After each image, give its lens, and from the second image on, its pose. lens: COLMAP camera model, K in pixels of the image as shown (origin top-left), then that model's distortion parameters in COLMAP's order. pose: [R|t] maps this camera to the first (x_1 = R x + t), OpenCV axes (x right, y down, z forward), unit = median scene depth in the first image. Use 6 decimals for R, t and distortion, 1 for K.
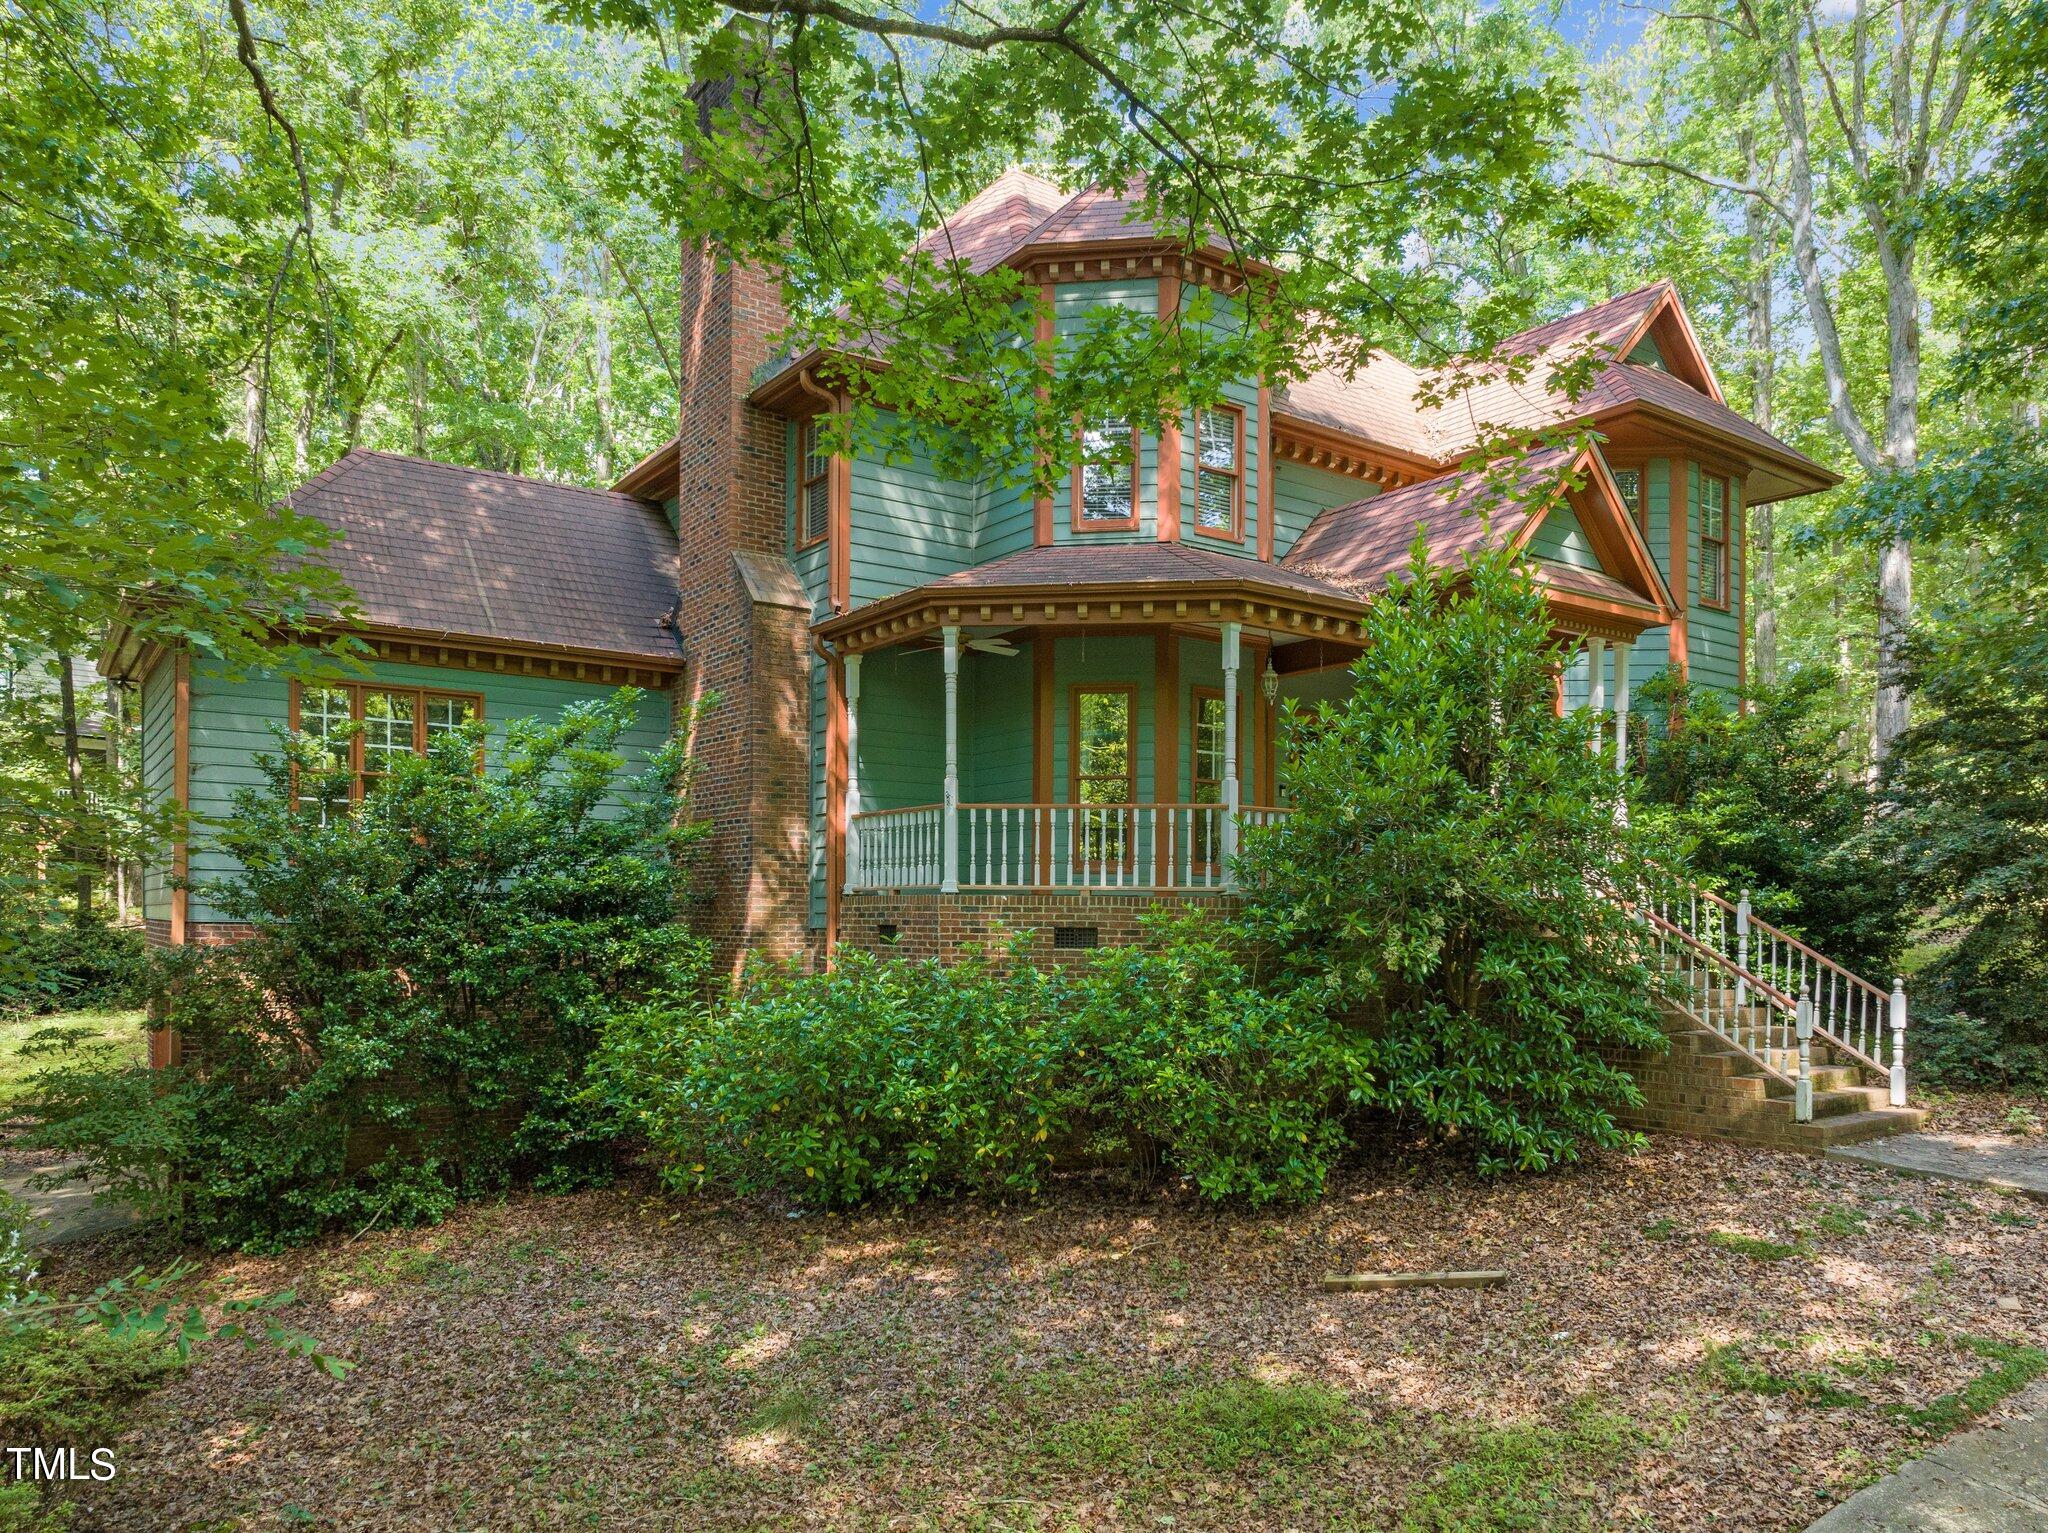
lens RADIAL K [[1465.6, 0, 1019.2], [0, 1465.6, 930.2], [0, 0, 1]] dist [-0.017067, 0.006965]
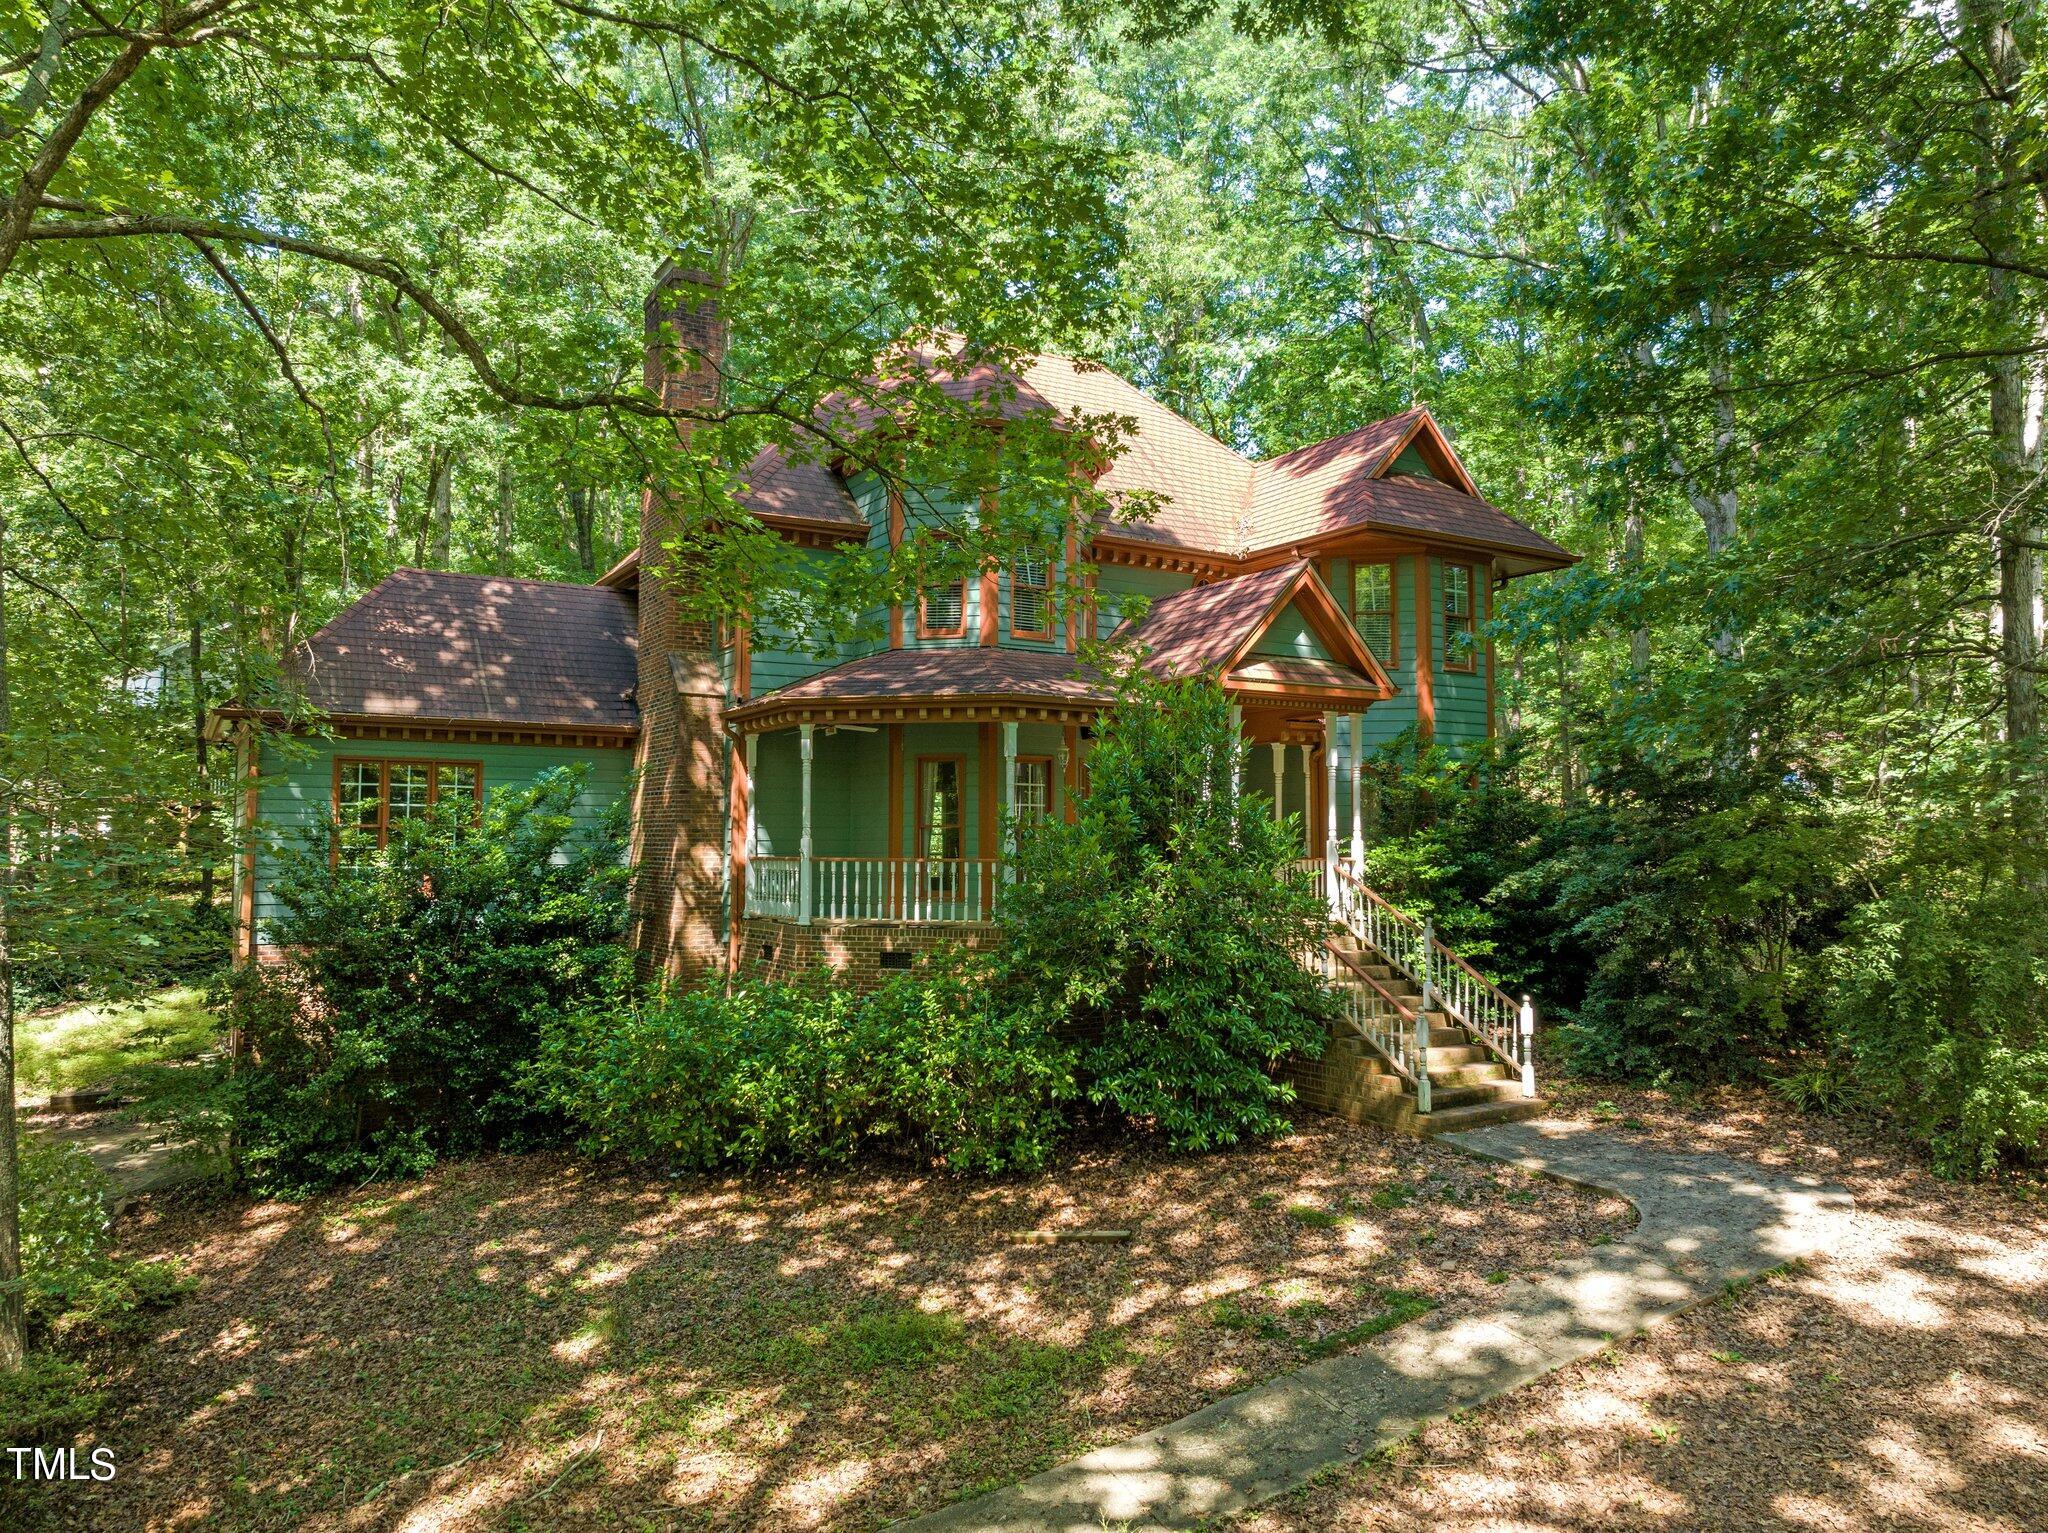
lens RADIAL K [[1423.6, 0, 1024.7], [0, 1423.6, 744.5], [0, 0, 1]] dist [-0.020873, 0.014327]
pose [[0.997672, -0.012509, -0.067043, 0.237721], [0.007353, 0.997034, -0.076613, -0.088022], [0.067803, 0.075941, 0.994804, -0.269832]]
